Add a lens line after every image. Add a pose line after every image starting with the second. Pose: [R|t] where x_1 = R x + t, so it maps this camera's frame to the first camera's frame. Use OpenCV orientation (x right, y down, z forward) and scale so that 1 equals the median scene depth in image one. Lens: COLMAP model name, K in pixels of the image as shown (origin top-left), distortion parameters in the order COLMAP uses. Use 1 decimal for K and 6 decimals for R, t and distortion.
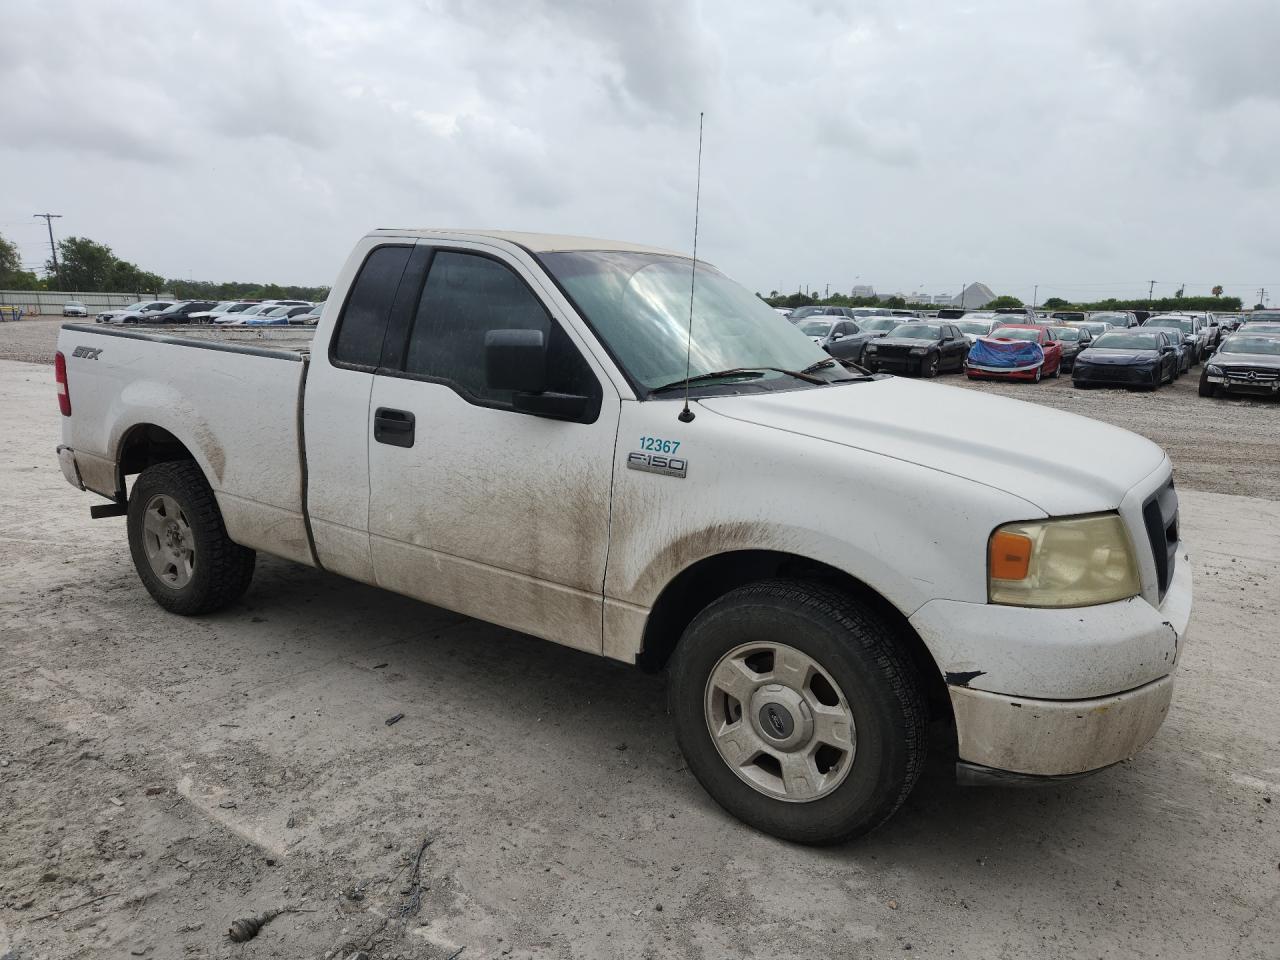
lens RADIAL K [[904.0, 0, 640.0], [0, 904.0, 480.0], [0, 0, 1]] dist [0.080983, -0.100123]
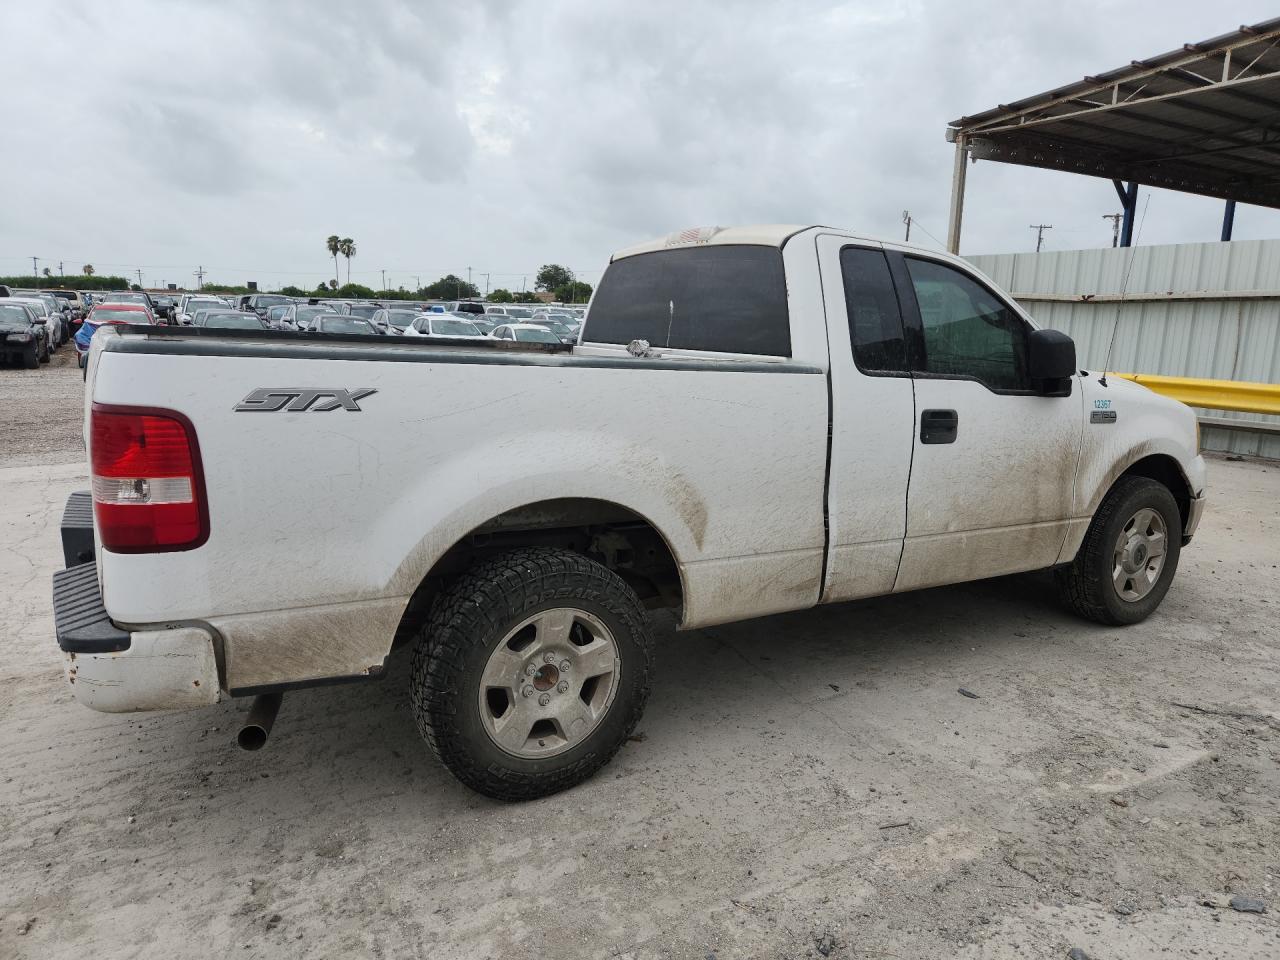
lens RADIAL K [[904.0, 0, 640.0], [0, 904.0, 480.0], [0, 0, 1]] dist [0.080983, -0.100123]
pose [[0.382567, -0.186298, 0.904951, -1.557100], [0.141895, 0.979687, 0.141697, -0.223347], [-0.912967, 0.074200, 0.401230, 1.036141]]
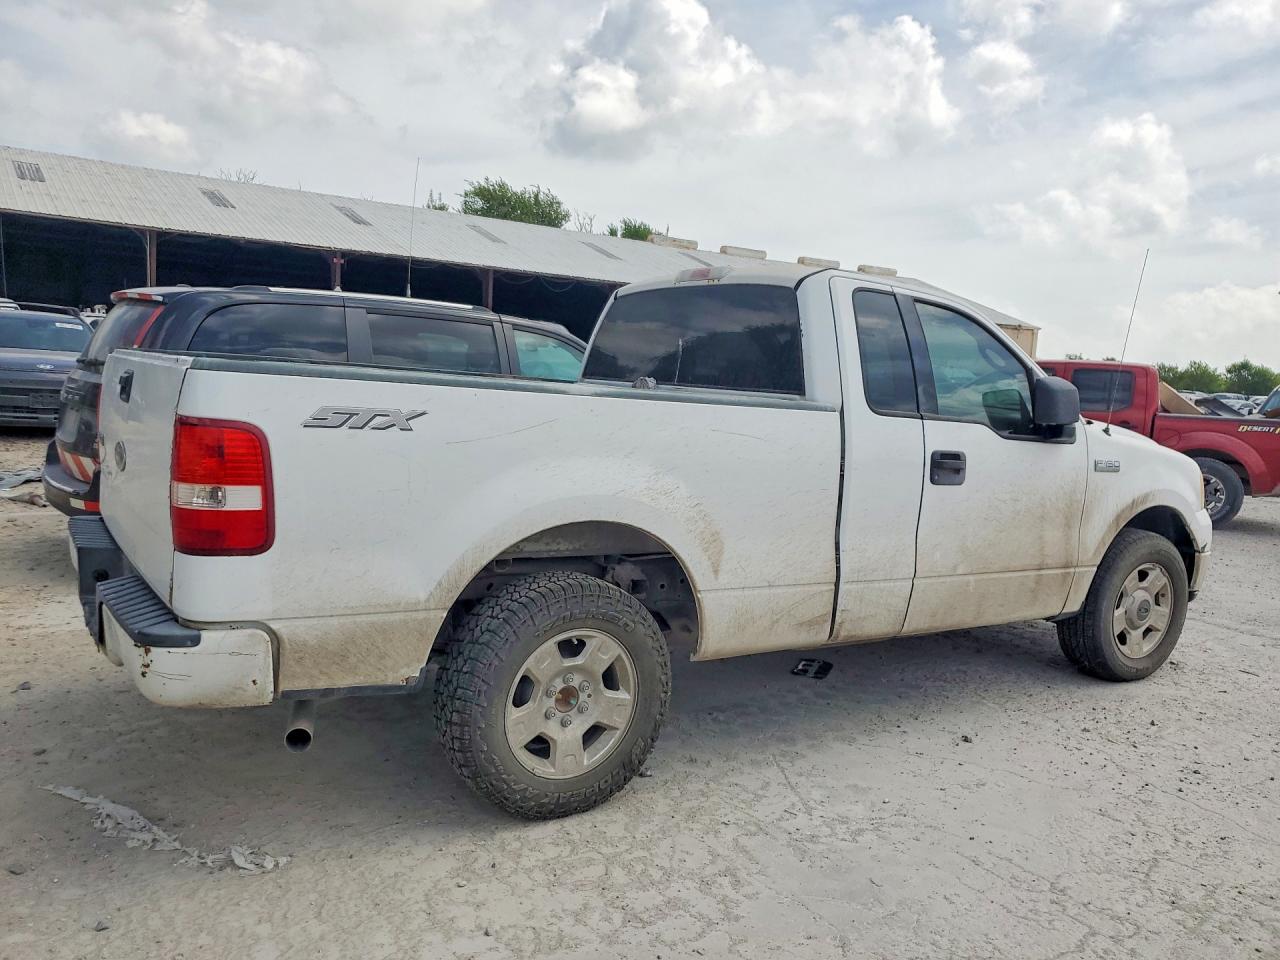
lens RADIAL K [[1057.9, 0, 640.0], [0, 1057.9, 480.0], [0, 0, 1]] dist [0.097819, -0.300406]
pose [[0.349305, -0.120111, 0.929279, -1.768322], [0.116779, 0.989598, 0.084012, -0.217320], [-0.929703, 0.079175, 0.359698, 1.024514]]
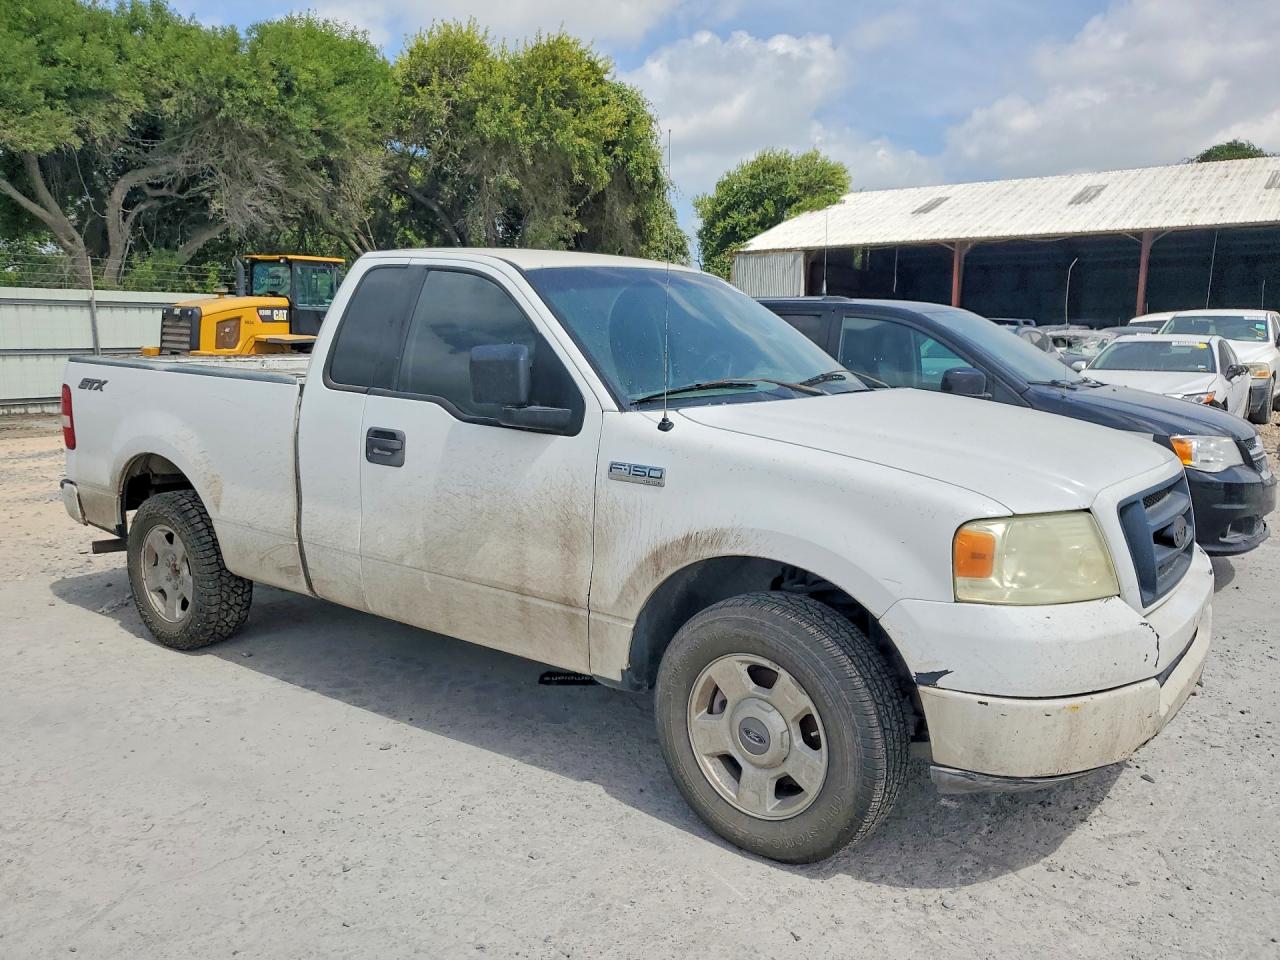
lens RADIAL K [[1057.9, 0, 640.0], [0, 1057.9, 480.0], [0, 0, 1]] dist [0.097819, -0.300406]
pose [[0.997939, -0.012241, -0.062995, 0.089994], [0.008847, 0.998509, -0.053863, 0.049234], [0.063561, 0.053194, 0.996559, -0.151361]]
